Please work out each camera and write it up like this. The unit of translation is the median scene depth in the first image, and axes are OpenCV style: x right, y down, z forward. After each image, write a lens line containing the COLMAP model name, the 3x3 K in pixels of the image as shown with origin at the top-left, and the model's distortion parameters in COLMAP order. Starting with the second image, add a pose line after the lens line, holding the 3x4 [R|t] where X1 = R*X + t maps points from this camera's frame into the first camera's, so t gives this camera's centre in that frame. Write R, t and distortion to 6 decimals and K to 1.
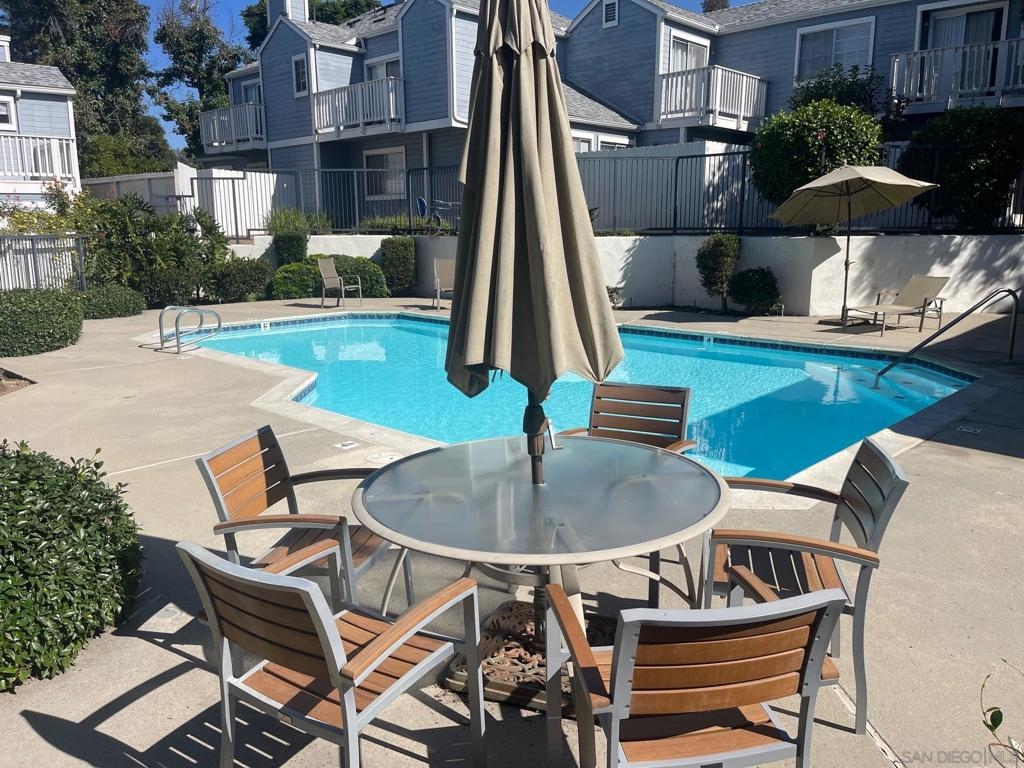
lens RADIAL K [[772.4, 0, 517.5], [0, 772.4, 389.2], [0, 0, 1]] dist [0.048920, -0.061451]
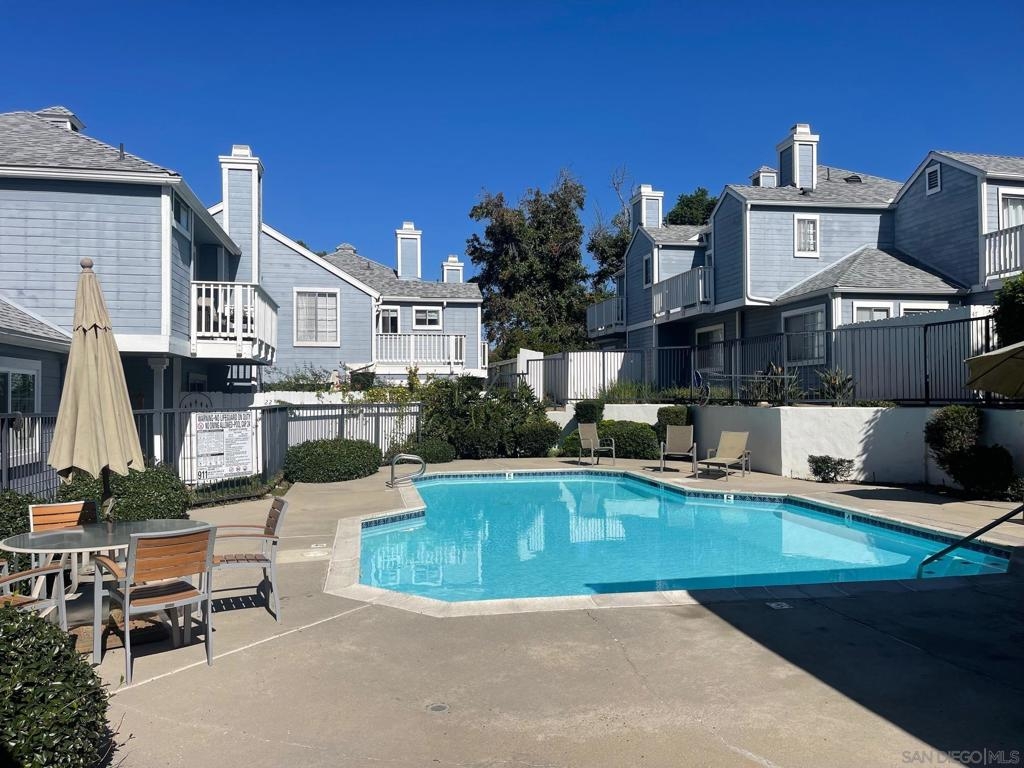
lens RADIAL K [[772.4, 0, 512.2], [0, 772.4, 385.0], [0, 0, 1]] dist [0.048920, -0.061451]
pose [[0.813748, -0.008471, -0.581156, 0.258689], [-0.118120, 0.976617, -0.179630, -0.000987], [0.569089, 0.214820, 0.793719, -0.007180]]
